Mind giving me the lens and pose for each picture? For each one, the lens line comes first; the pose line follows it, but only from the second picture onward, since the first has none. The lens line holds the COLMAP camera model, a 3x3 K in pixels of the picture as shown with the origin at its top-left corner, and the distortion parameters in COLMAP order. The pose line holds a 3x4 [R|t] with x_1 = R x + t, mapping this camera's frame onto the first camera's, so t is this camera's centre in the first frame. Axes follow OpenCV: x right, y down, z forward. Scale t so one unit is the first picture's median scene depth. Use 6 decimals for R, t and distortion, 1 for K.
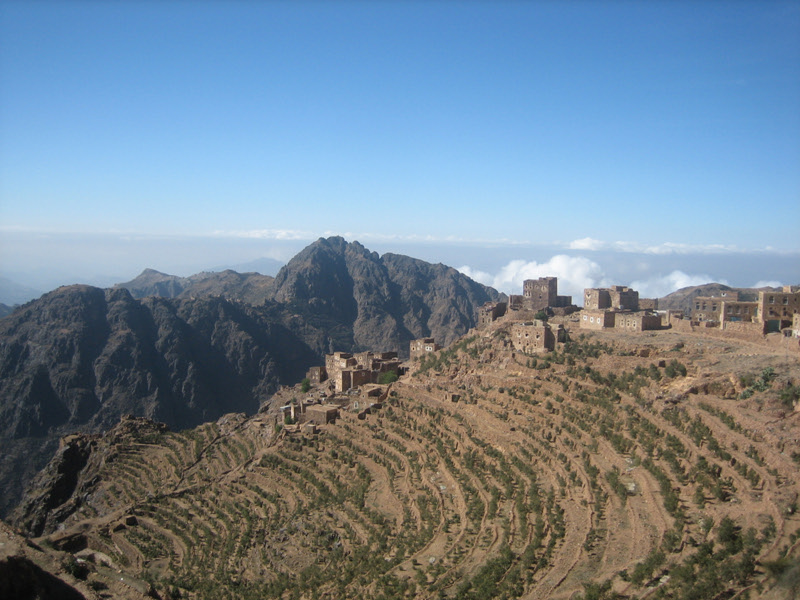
lens RADIAL K [[810.2, 0, 401.4], [0, 810.2, 299.1], [0, 0, 1]] dist [-0.028296, 0.000000]
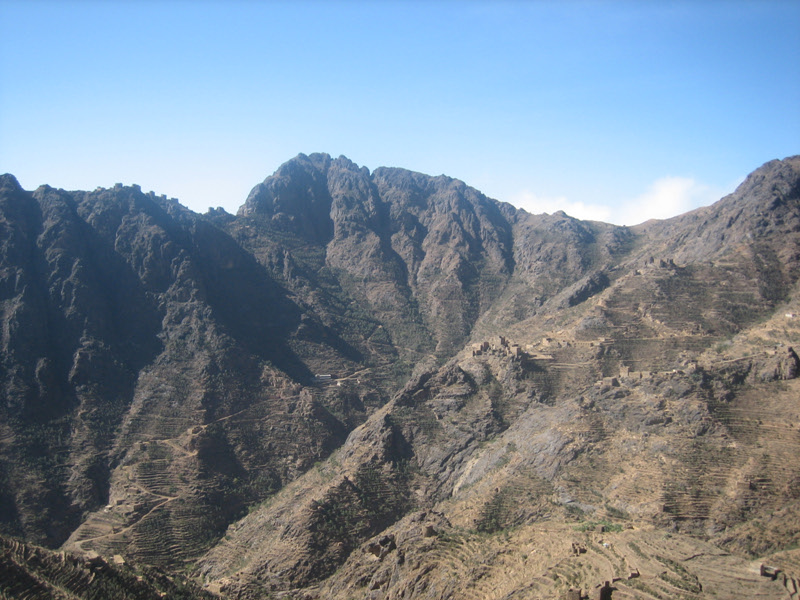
lens RADIAL K [[810.2, 0, 398.3], [0, 810.2, 300.9], [0, 0, 1]] dist [-0.028296, 0.000000]
pose [[0.994873, -0.009033, -0.100724, 0.086732], [0.005040, 0.999194, -0.039820, 0.115042], [0.101002, 0.039108, 0.994117, 0.218855]]
